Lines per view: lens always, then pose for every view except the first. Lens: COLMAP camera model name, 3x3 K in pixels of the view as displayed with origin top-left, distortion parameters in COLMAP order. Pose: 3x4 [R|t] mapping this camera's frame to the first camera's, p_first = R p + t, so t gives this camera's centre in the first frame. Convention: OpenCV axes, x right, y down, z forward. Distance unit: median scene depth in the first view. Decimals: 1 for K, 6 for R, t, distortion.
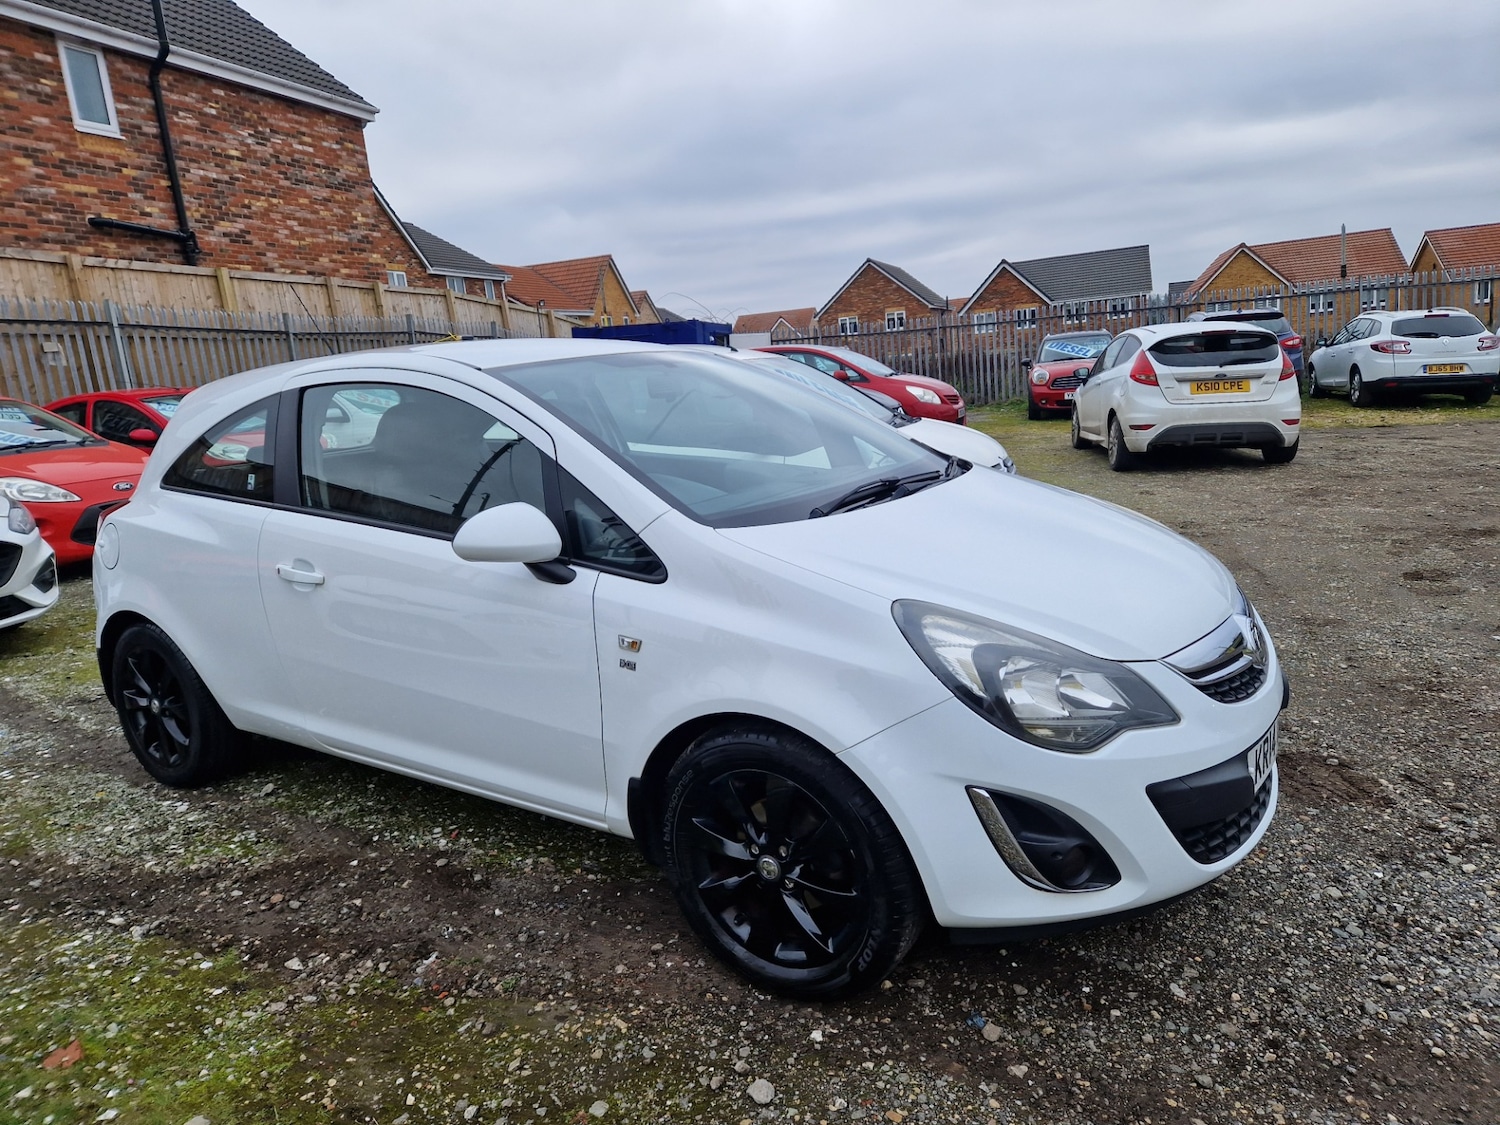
lens RADIAL K [[925.0, 0, 743.2], [0, 925.0, 561.0], [0, 0, 1]] dist [0.075420, -0.061001]
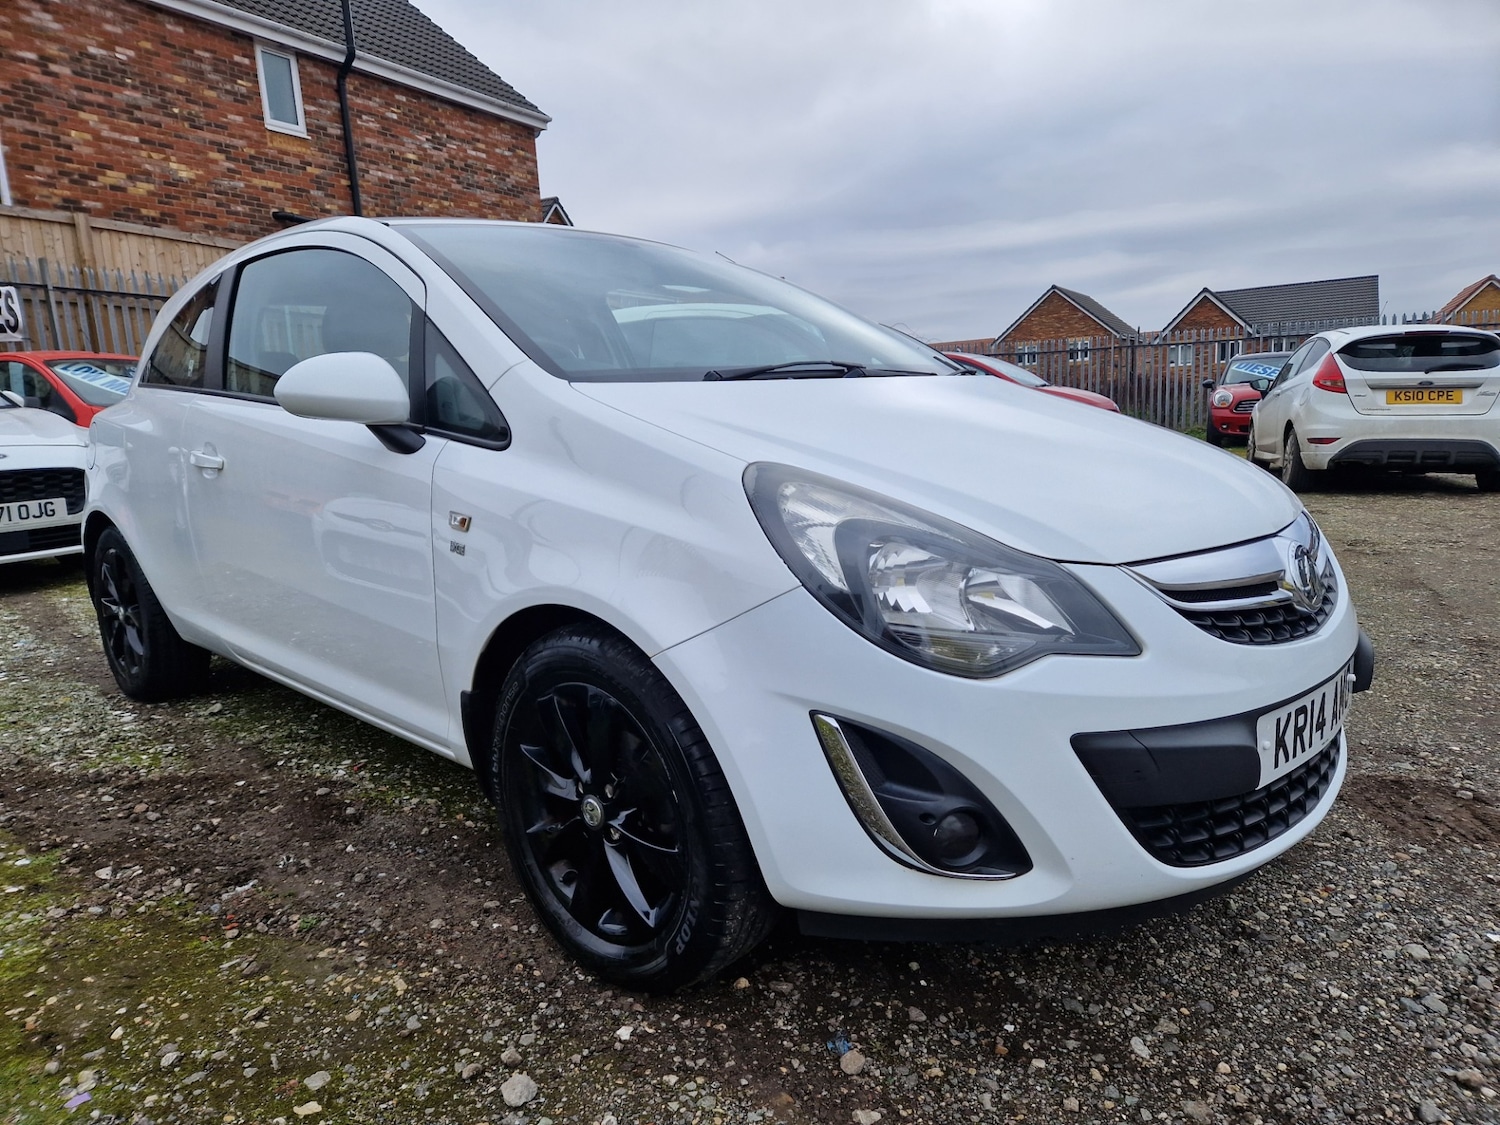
lens RADIAL K [[936.2, 0, 737.0], [0, 936.2, 572.9], [0, 0, 1]] dist [0.069580, -0.054669]
pose [[0.983903, 0.067842, -0.165322, 0.243827], [-0.069776, 0.997545, -0.005911, 0.117284], [0.164516, 0.017352, 0.986222, 0.222259]]
